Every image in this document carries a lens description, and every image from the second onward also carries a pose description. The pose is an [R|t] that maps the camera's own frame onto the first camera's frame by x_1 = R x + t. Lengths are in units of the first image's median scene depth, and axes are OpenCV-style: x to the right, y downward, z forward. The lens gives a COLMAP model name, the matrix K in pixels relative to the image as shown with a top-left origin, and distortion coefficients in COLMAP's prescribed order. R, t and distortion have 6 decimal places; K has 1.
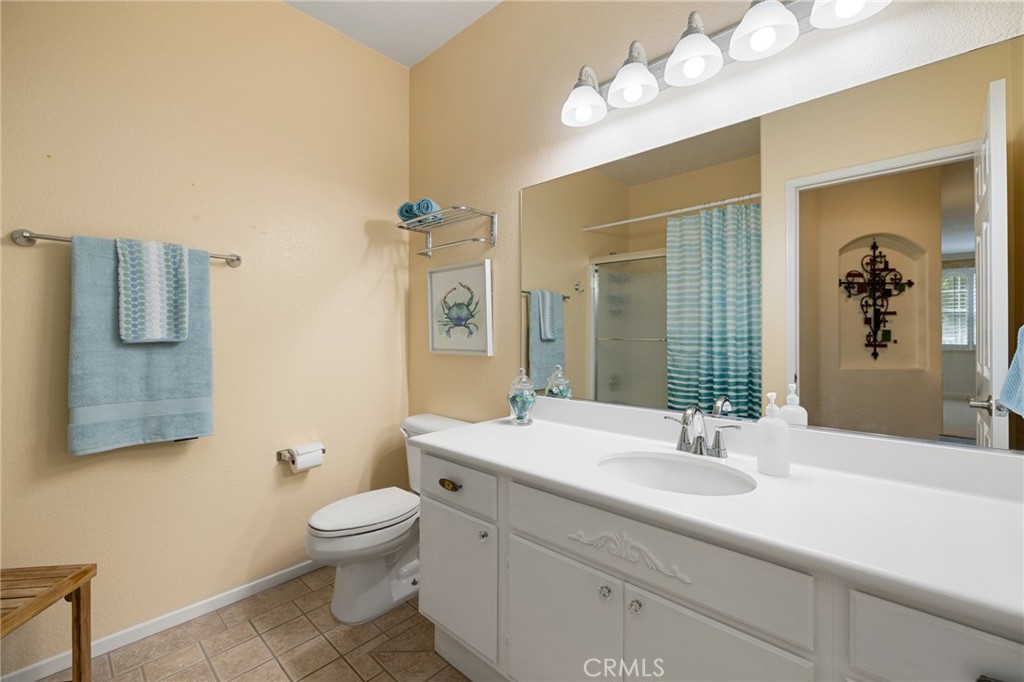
lens RADIAL K [[440.8, 0, 505.5], [0, 440.8, 335.4], [0, 0, 1]] dist [-0.000072, -0.000466]
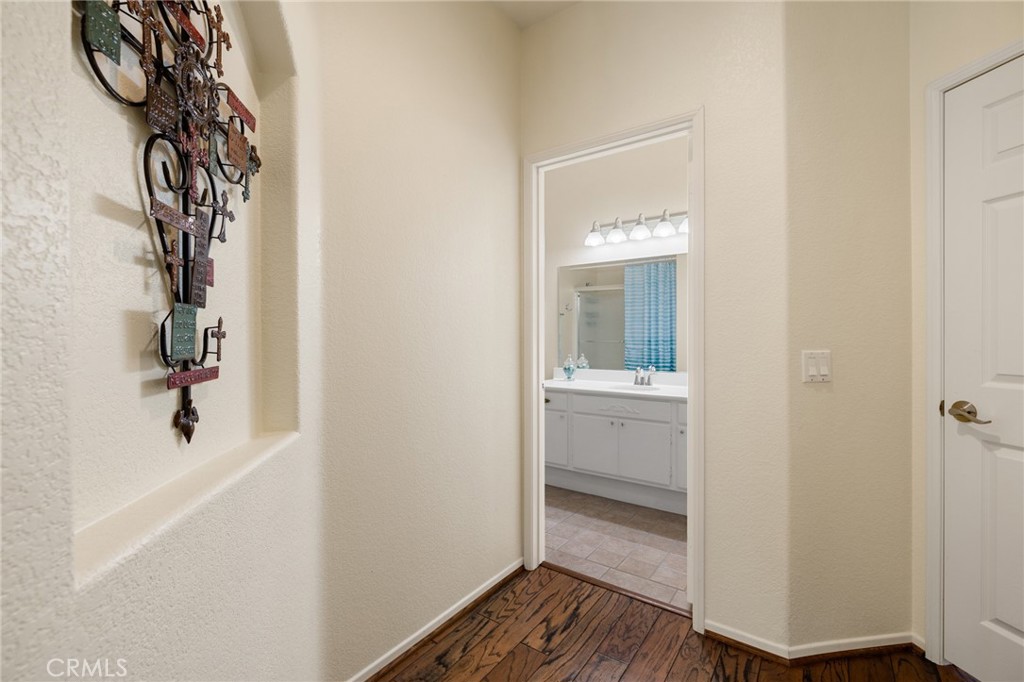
lens RADIAL K [[440.8, 0, 517.1], [0, 440.8, 340.8], [0, 0, 1]] dist [-0.000072, -0.000466]
pose [[0.991430, -0.001301, 0.130632, -0.269748], [0.000408, 0.999976, 0.006865, -0.004507], [-0.130638, -0.006753, 0.991407, -0.631992]]
